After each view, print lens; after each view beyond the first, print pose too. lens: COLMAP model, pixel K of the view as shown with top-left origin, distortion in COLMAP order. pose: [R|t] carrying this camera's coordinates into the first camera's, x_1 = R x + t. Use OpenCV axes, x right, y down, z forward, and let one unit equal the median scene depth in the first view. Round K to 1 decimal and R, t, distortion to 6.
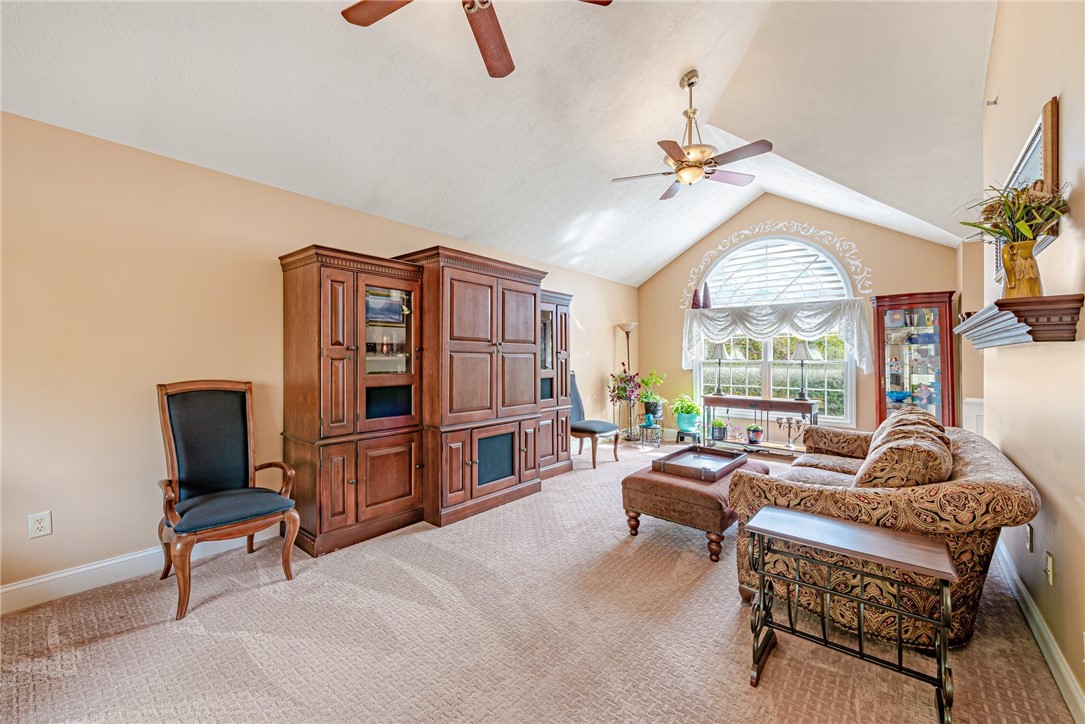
lens RADIAL K [[434.9, 0, 542.2], [0, 434.9, 357.9], [0, 0, 1]] dist [0.014044, -0.003746]
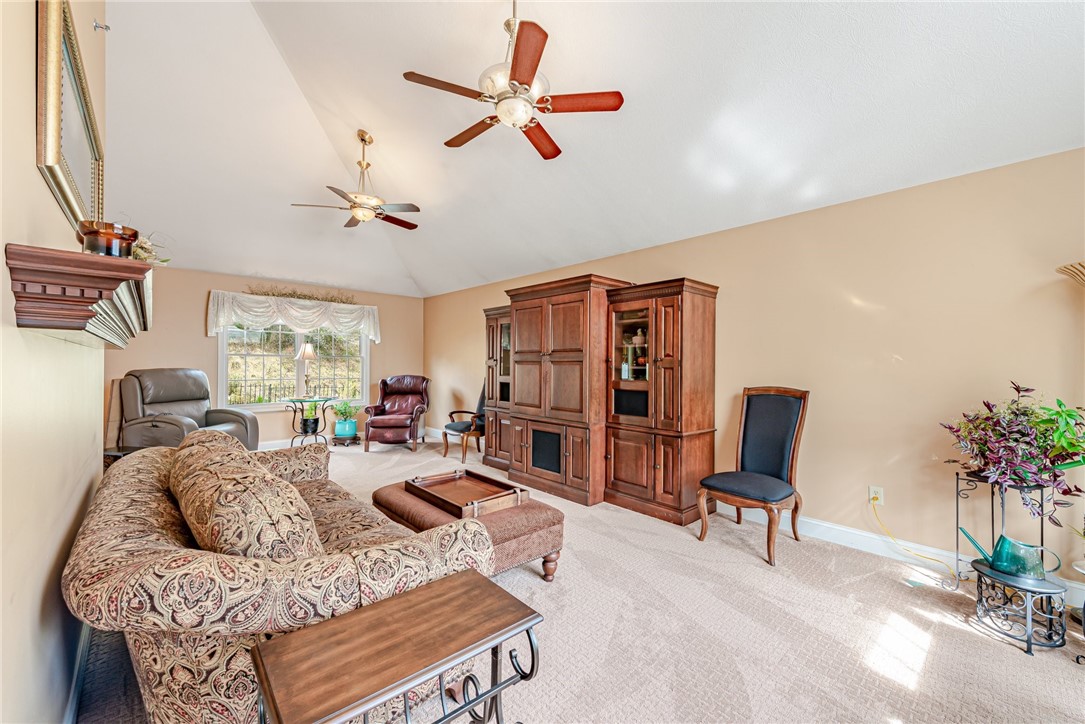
lens RADIAL K [[434.9, 0, 552.6], [0, 434.9, 366.3], [0, 0, 1]] dist [0.014044, -0.003746]
pose [[-0.127729, 0.000833, -0.991809, 0.764159], [-0.008247, 0.999964, 0.001902, -0.000068], [0.991775, 0.008422, -0.127718, 0.846366]]
